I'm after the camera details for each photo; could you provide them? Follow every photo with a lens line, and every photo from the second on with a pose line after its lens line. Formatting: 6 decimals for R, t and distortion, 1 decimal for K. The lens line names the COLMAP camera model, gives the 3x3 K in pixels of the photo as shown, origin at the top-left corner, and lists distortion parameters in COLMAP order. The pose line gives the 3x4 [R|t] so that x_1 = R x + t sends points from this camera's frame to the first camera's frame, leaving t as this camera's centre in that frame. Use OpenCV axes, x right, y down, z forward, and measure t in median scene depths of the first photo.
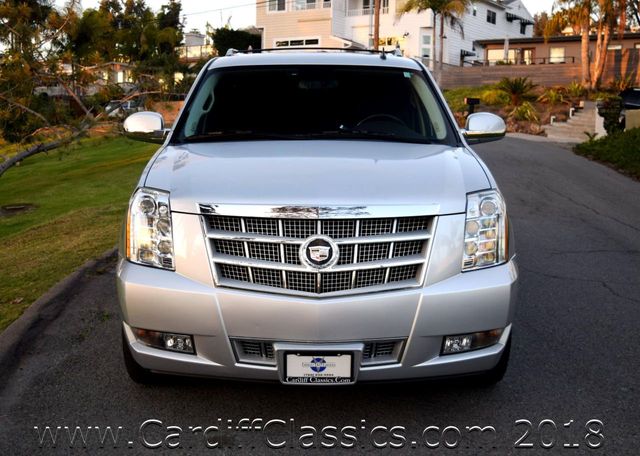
lens RADIAL K [[898.2, 0, 298.2], [0, 898.2, 270.3], [0, 0, 1]] dist [-0.023663, 0.000000]
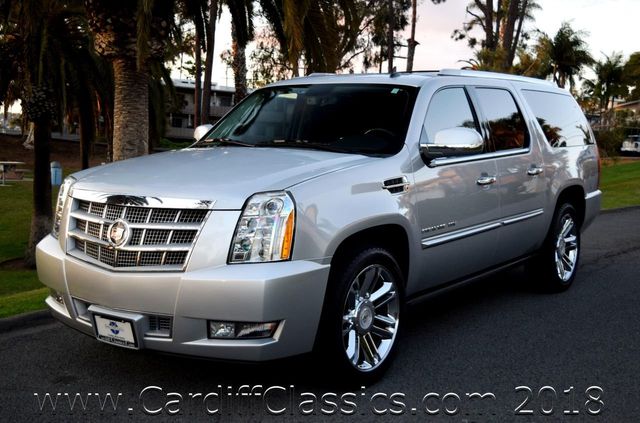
lens RADIAL K [[812.4, 0, 322.9], [0, 812.4, 217.2], [0, 0, 1]] dist [-0.034647, 0.000000]
pose [[0.822775, 0.069979, -0.564042, 0.839707], [-0.118289, 0.991744, -0.049507, -0.019223], [0.555921, 0.107453, 0.824260, 0.256020]]
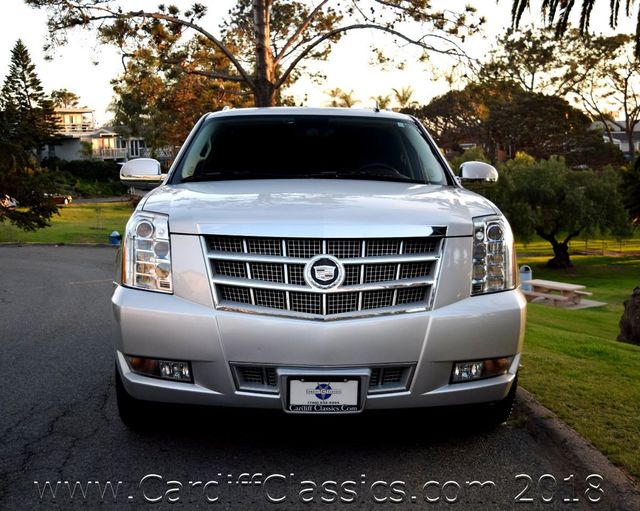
lens RADIAL K [[836.6, 0, 316.1], [0, 836.6, 257.4], [0, 0, 1]] dist [-0.012232, 0.000000]
pose [[0.998922, 0.004231, 0.046222, -0.026528], [0.001877, 0.991338, -0.131322, 0.080578], [-0.046378, 0.131268, 0.990262, 0.109466]]
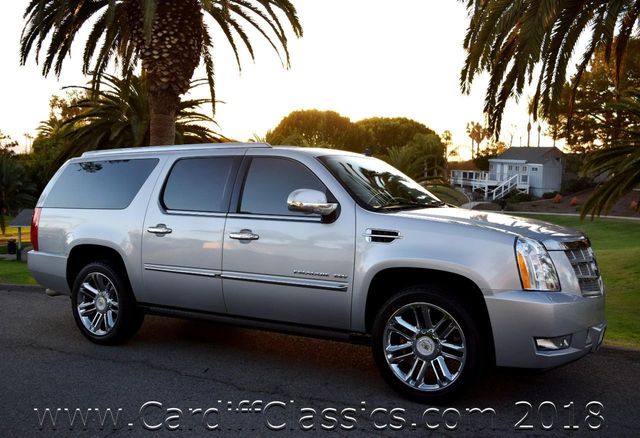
lens RADIAL K [[625.3, 0, 310.5], [0, 625.3, 216.5], [0, 0, 1]] dist [-0.027694, 0.000000]
pose [[0.524219, -0.020848, 0.851329, -1.202994], [0.165307, 0.983176, -0.077713, -0.106490], [-0.835385, 0.181469, 0.518845, 0.813459]]
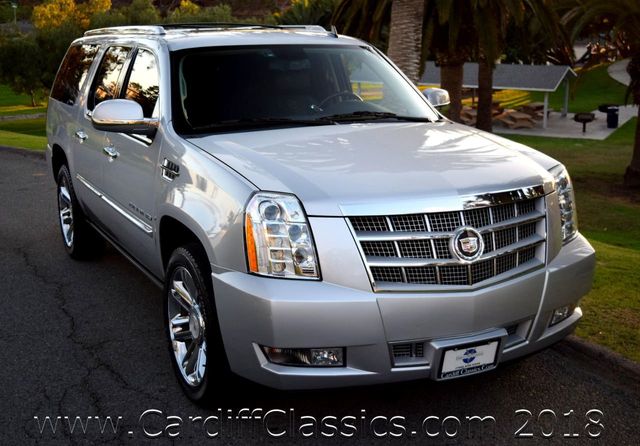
lens RADIAL K [[831.8, 0, 305.8], [0, 831.8, 222.1], [0, 0, 1]] dist [-0.020139, 0.000000]
pose [[0.896446, -0.102855, 0.431051, -0.519721], [0.097640, 0.994631, 0.034273, -0.090955], [-0.432262, 0.011364, 0.901676, 0.247674]]
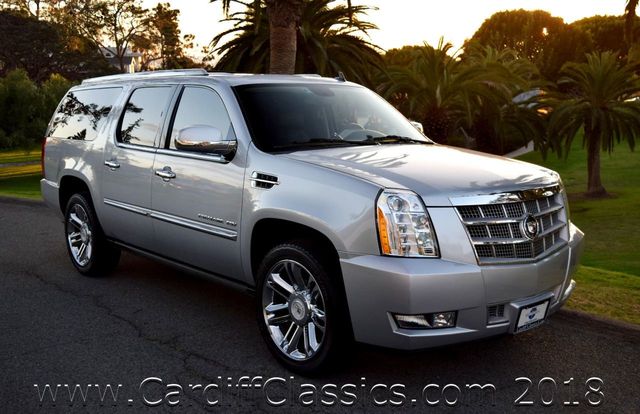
lens RADIAL K [[663.6, 0, 329.2], [0, 663.6, 216.8], [0, 0, 1]] dist [-0.021346, 0.000000]
pose [[0.744808, -0.103929, 0.659135, -0.806337], [0.132053, 0.991217, 0.007073, -0.077241], [-0.654081, 0.081772, 0.751991, 0.463425]]
